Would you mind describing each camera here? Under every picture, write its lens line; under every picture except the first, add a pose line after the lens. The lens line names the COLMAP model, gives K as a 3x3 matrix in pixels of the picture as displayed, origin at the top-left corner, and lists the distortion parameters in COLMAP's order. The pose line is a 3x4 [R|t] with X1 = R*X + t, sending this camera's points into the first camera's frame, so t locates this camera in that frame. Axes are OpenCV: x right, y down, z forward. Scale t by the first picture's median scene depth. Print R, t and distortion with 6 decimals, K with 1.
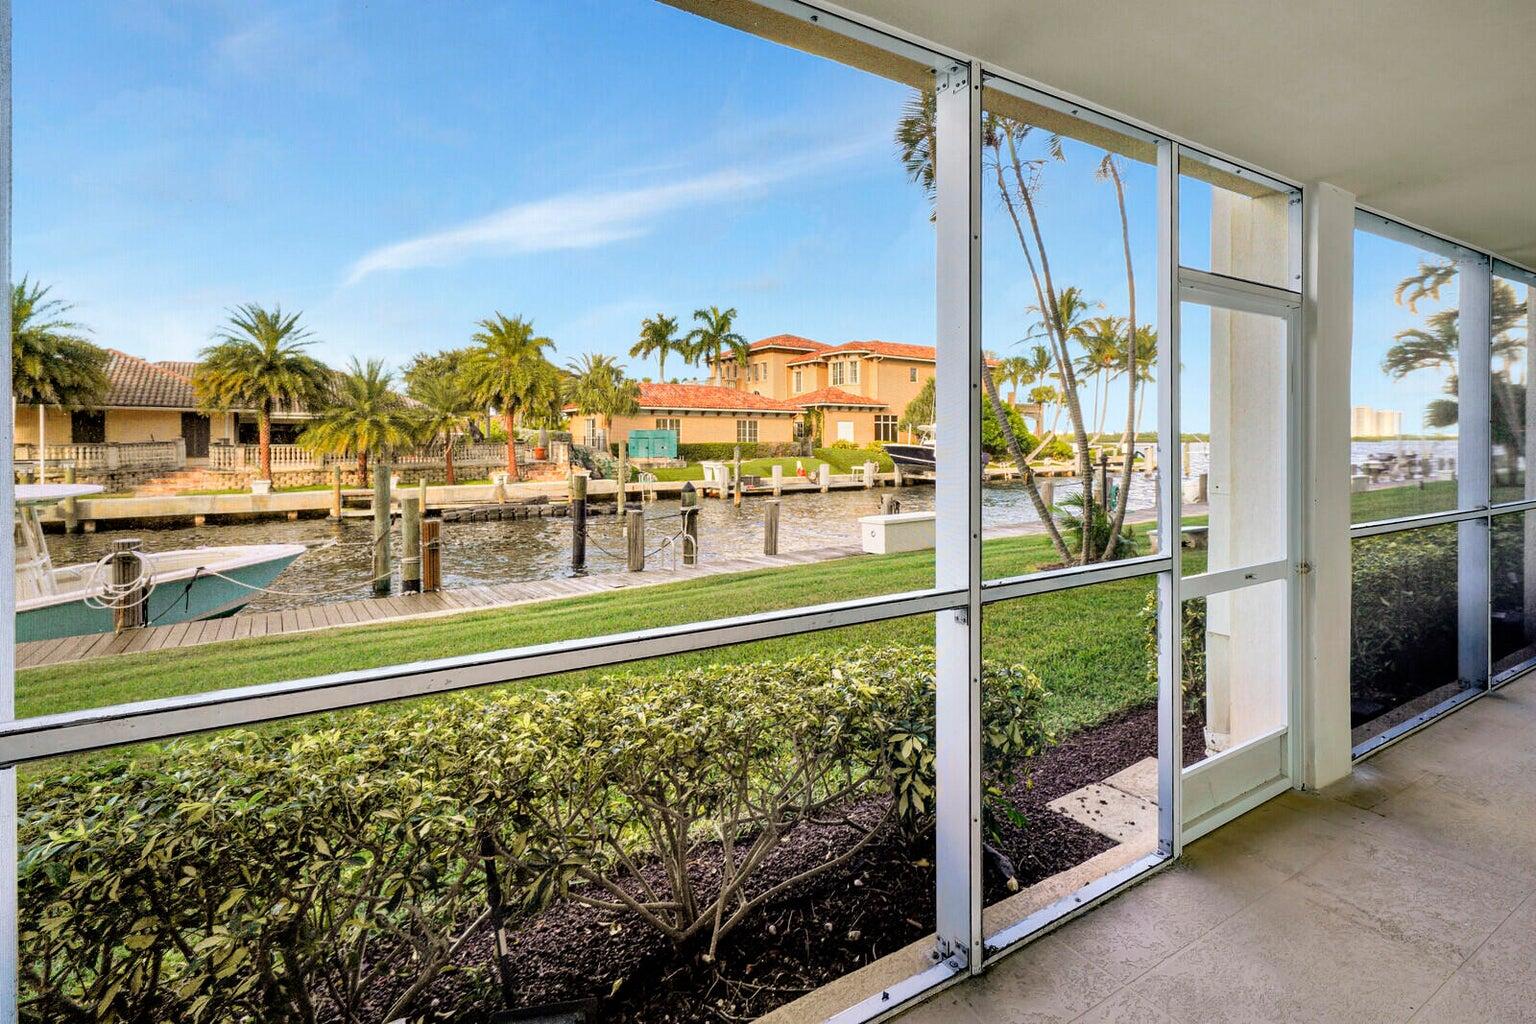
lens RADIAL K [[692.6, 0, 759.7], [0, 692.6, 440.6], [0, 0, 1]] dist [0.002037, 0.000968]
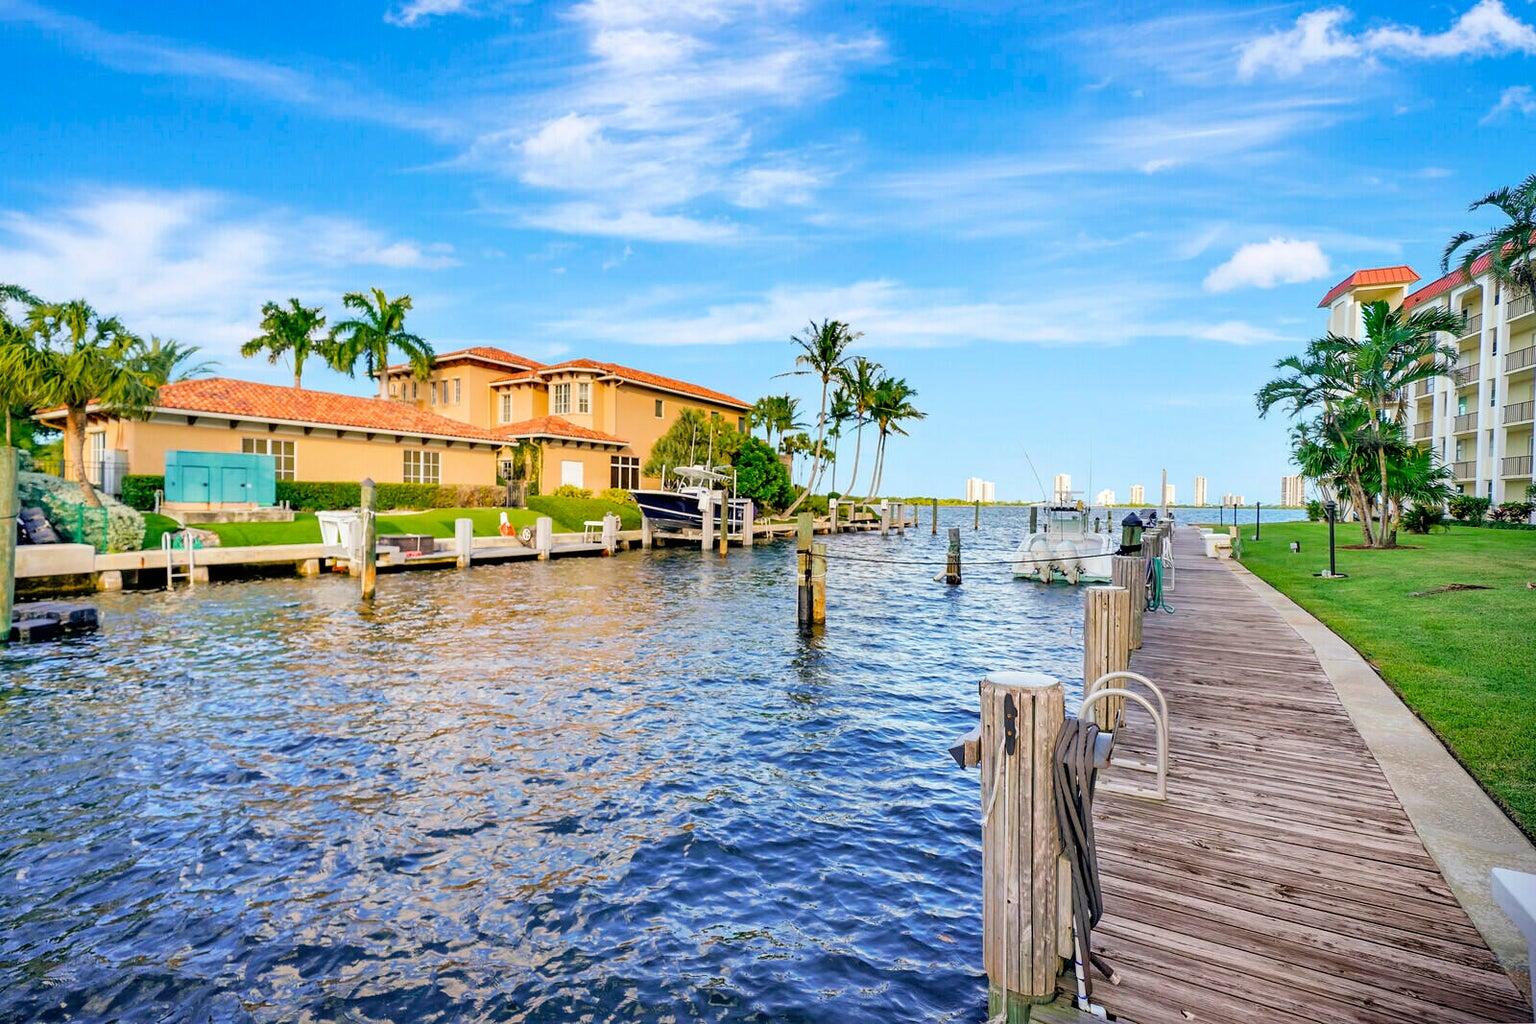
lens RADIAL K [[689.2, 0, 761.7], [0, 689.2, 520.8], [0, 0, 1]] dist [-0.000264, 0.000232]
pose [[0.918556, 0.007514, 0.395220, 0.018649], [-0.021130, 0.999323, 0.030110, 0.010013], [-0.394726, -0.036009, 0.918093, 0.241429]]
